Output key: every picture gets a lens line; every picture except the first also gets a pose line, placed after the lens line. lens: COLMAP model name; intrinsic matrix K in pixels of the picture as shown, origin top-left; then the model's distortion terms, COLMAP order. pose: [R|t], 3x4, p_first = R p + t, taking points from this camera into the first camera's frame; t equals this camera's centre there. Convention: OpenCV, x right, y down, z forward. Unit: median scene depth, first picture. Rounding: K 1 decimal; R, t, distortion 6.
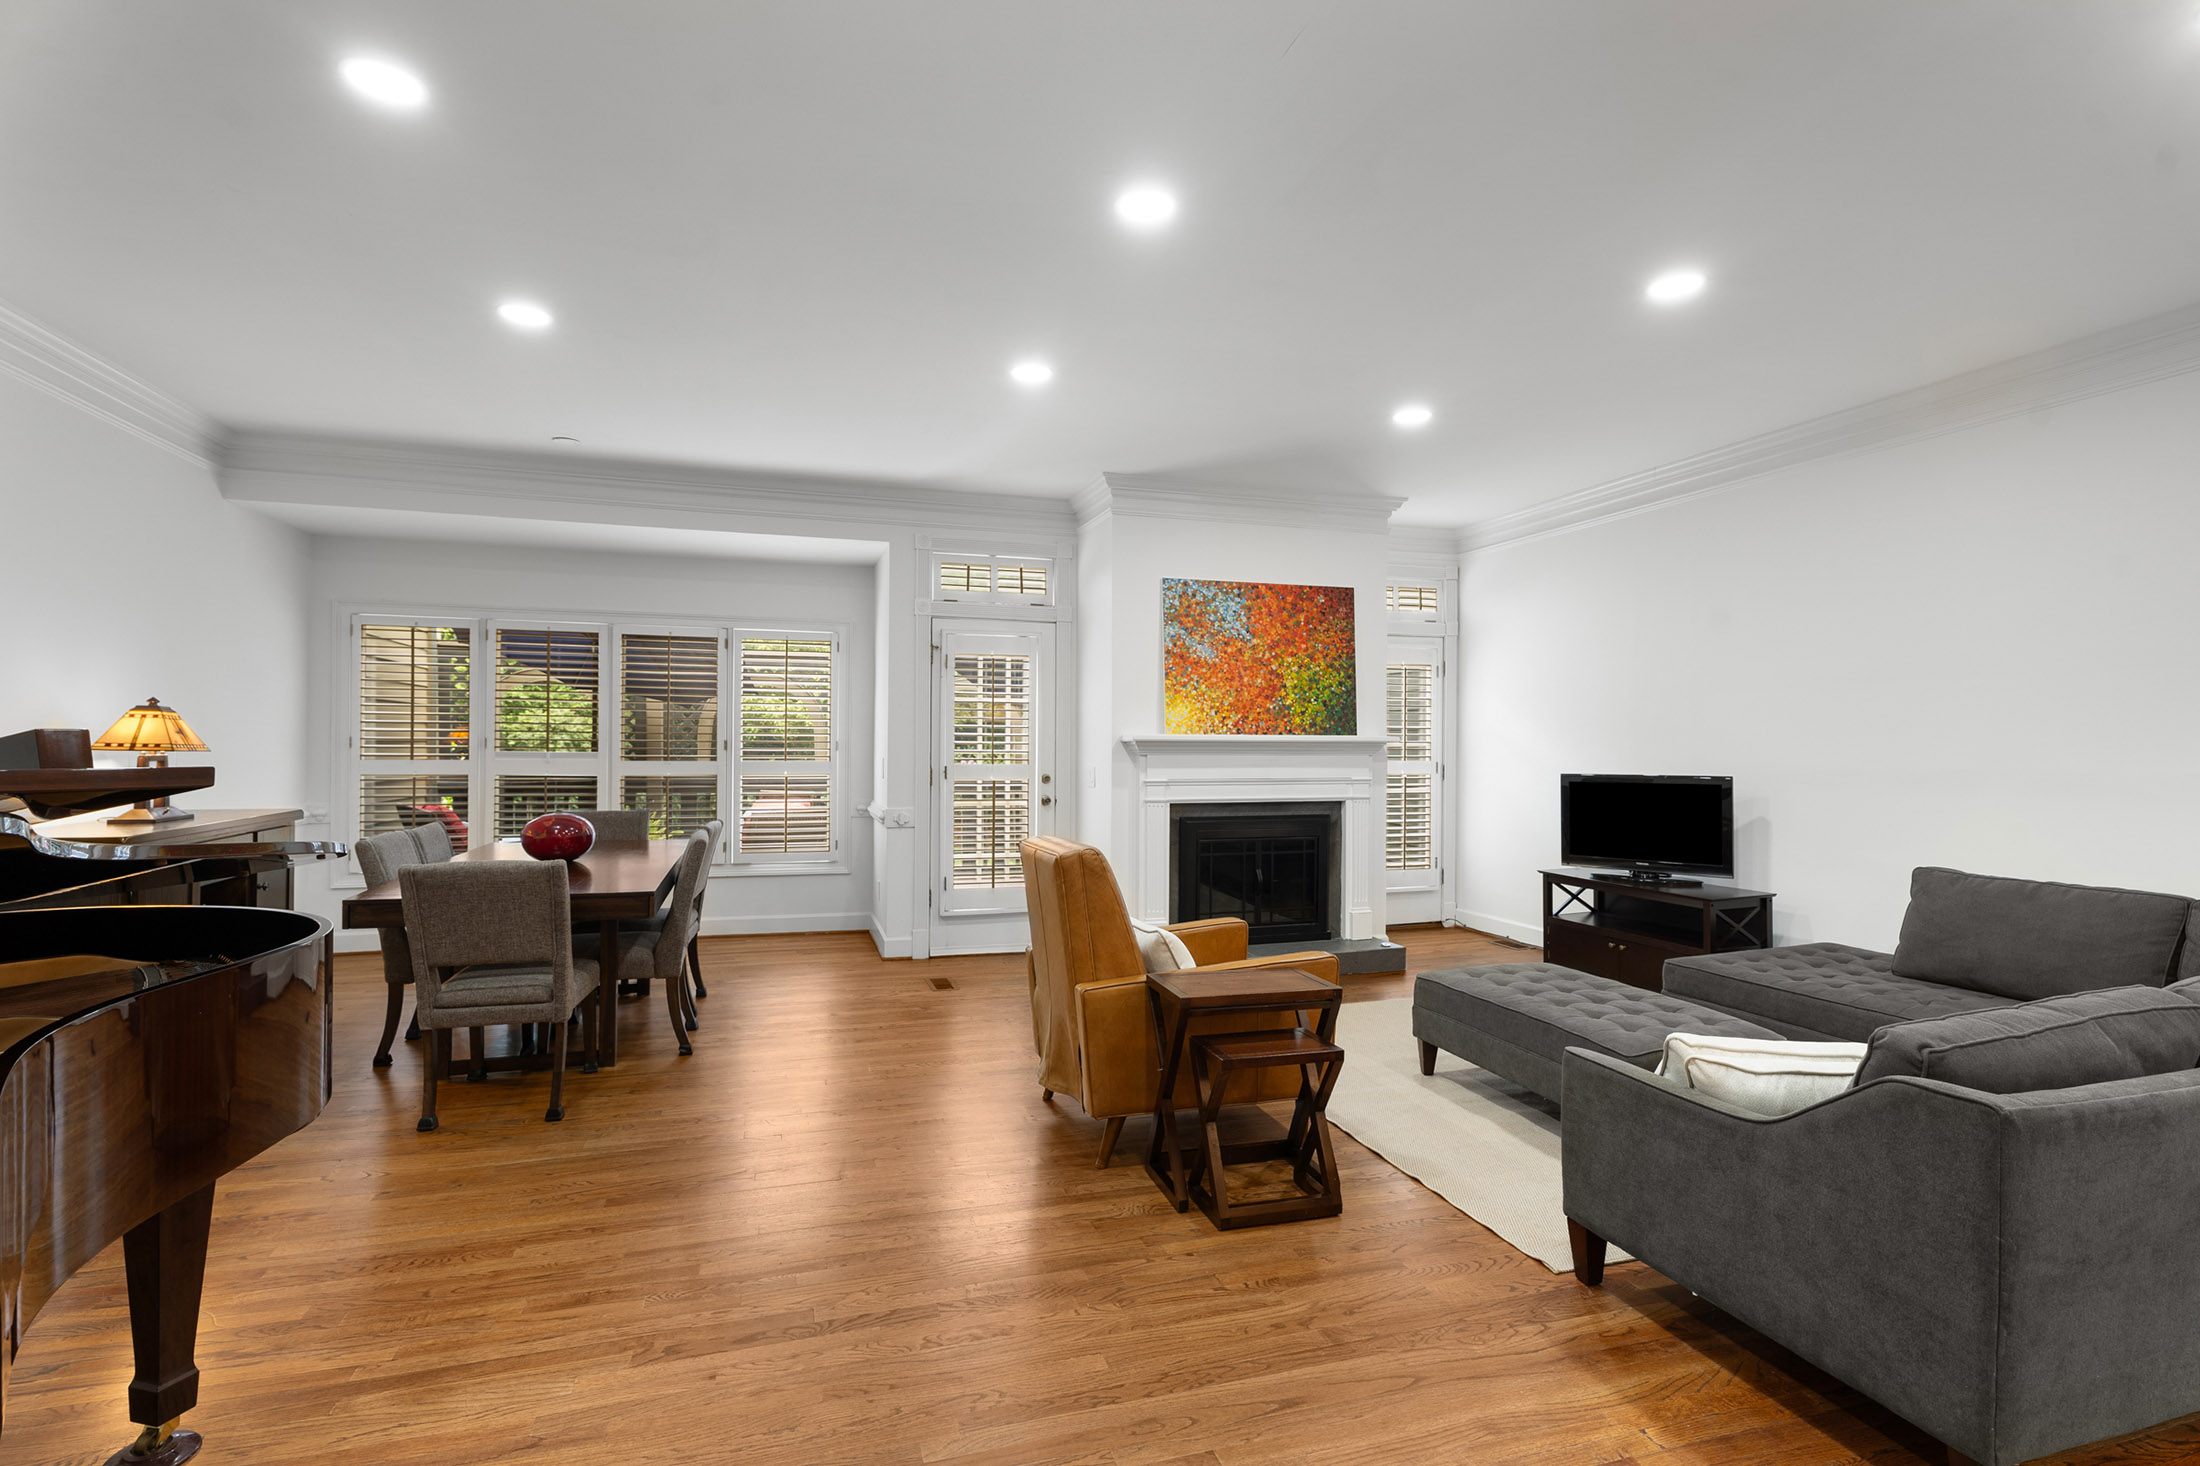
lens RADIAL K [[997.2, 0, 1125.0], [0, 997.2, 750.2], [0, 0, 1]] dist [-0.000048, -0.000714]
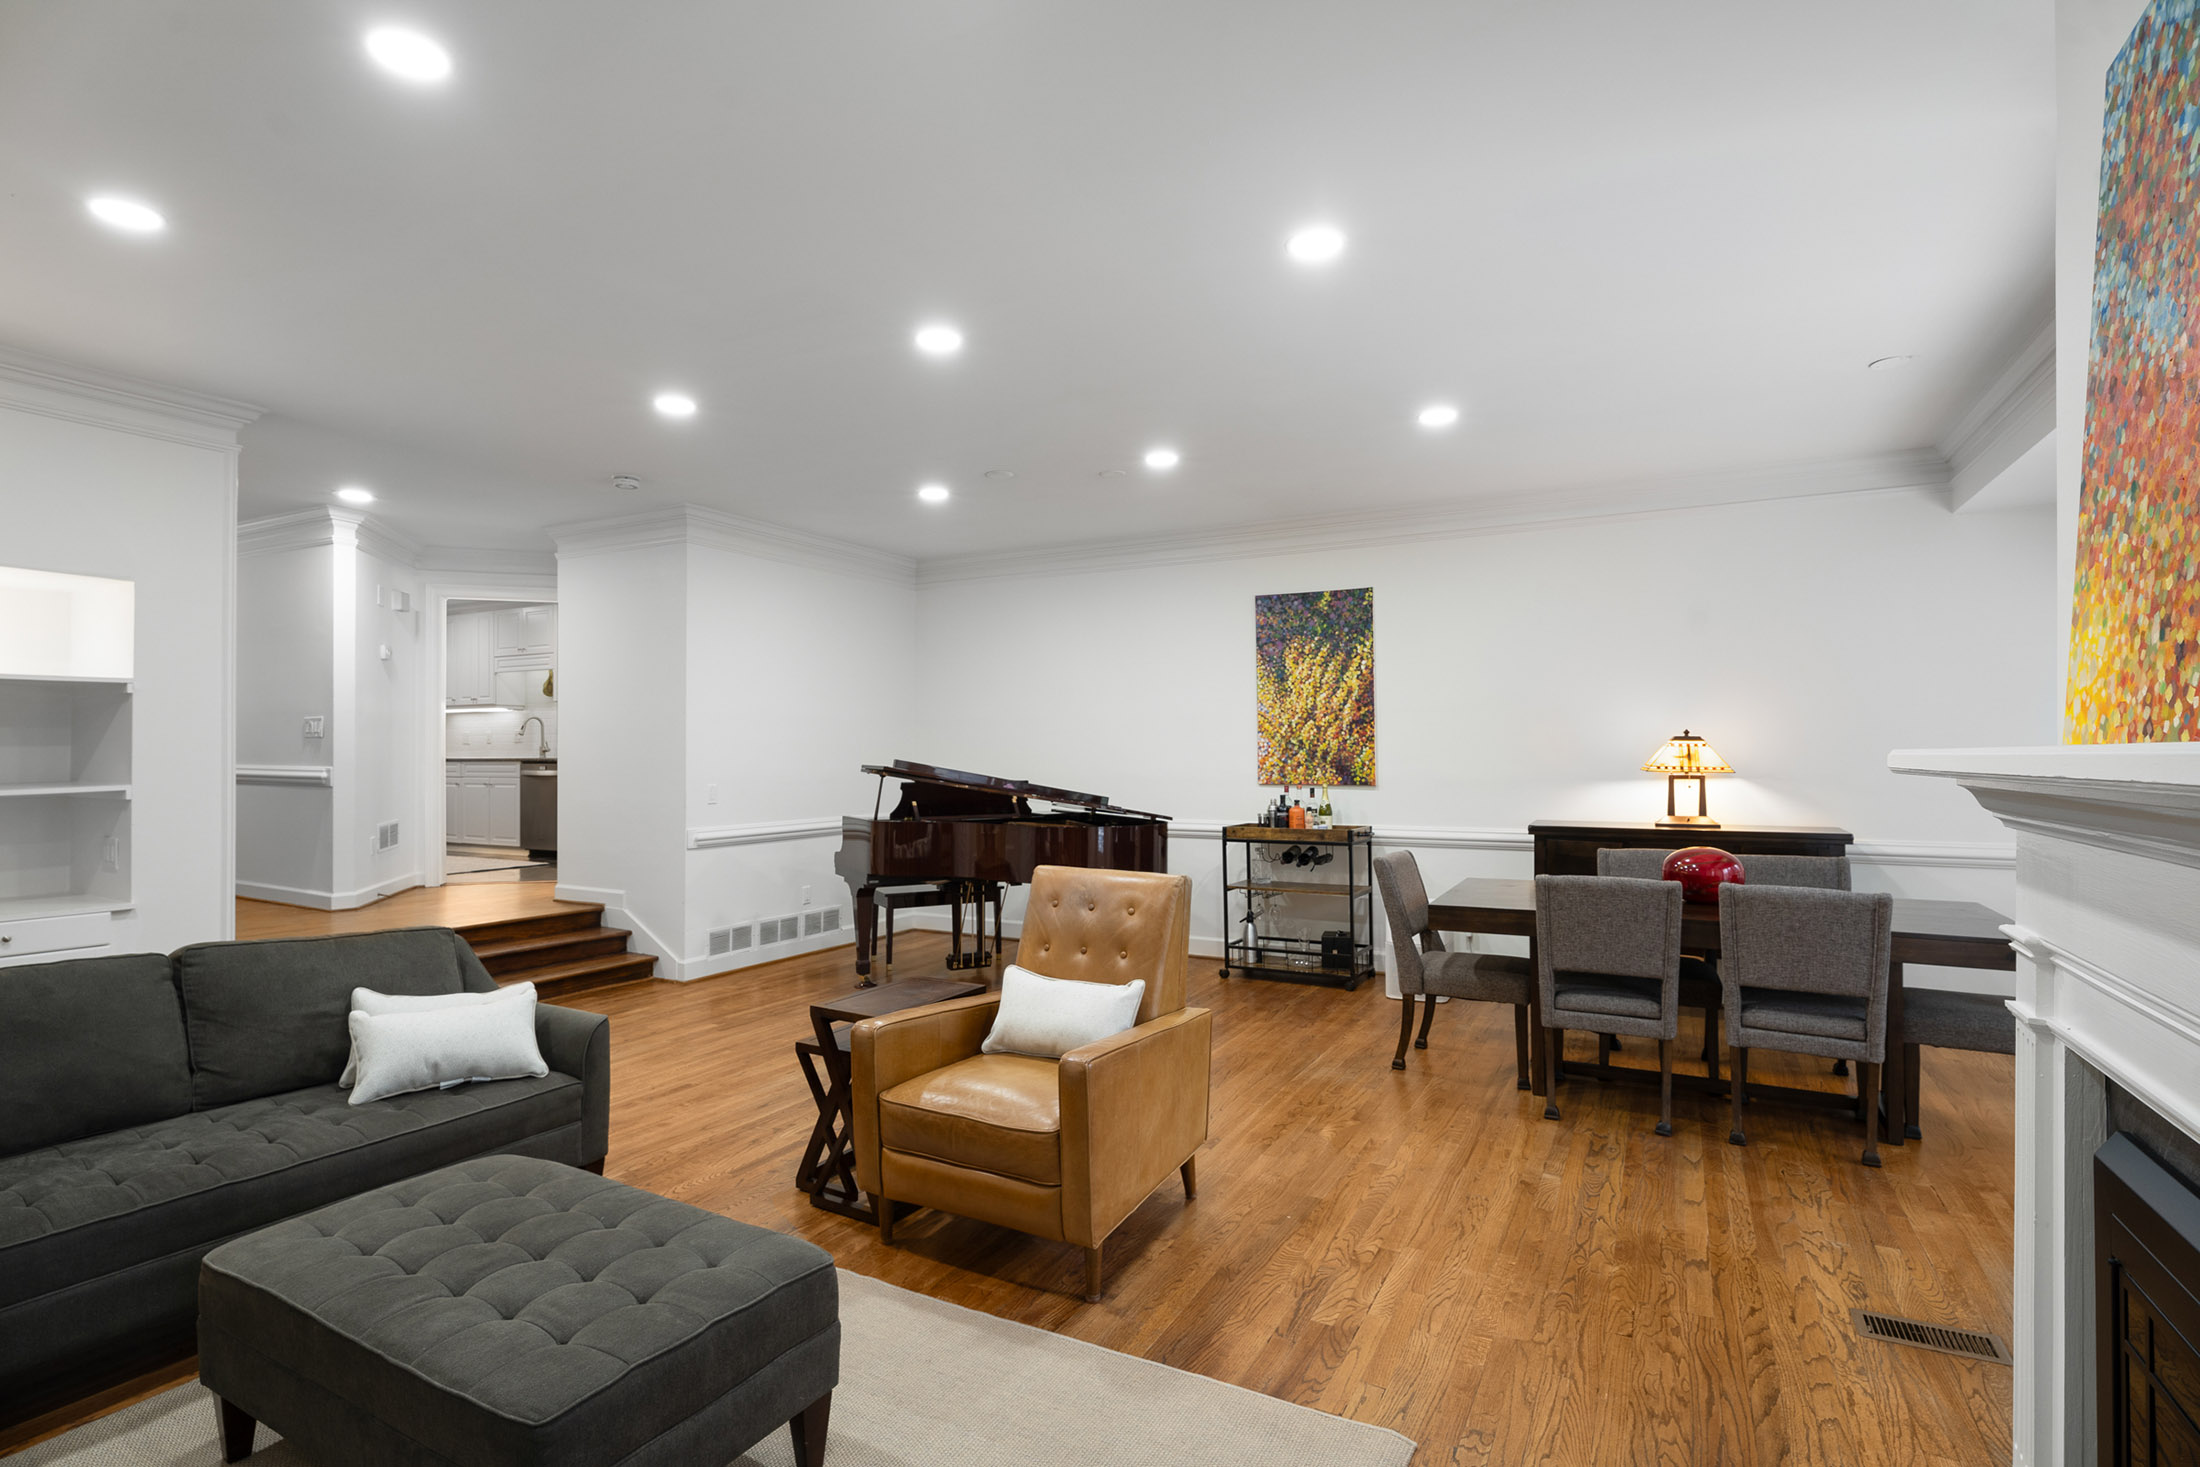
lens RADIAL K [[1070.6, 0, 1074.4], [0, 1070.6, 735.7], [0, 0, 1]] dist [-0.014622, -0.000107]
pose [[-0.745222, -0.015385, -0.666639, 0.408496], [-0.007738, 0.999866, -0.014425, -0.015305], [0.666772, -0.005591, -0.745241, 1.106036]]
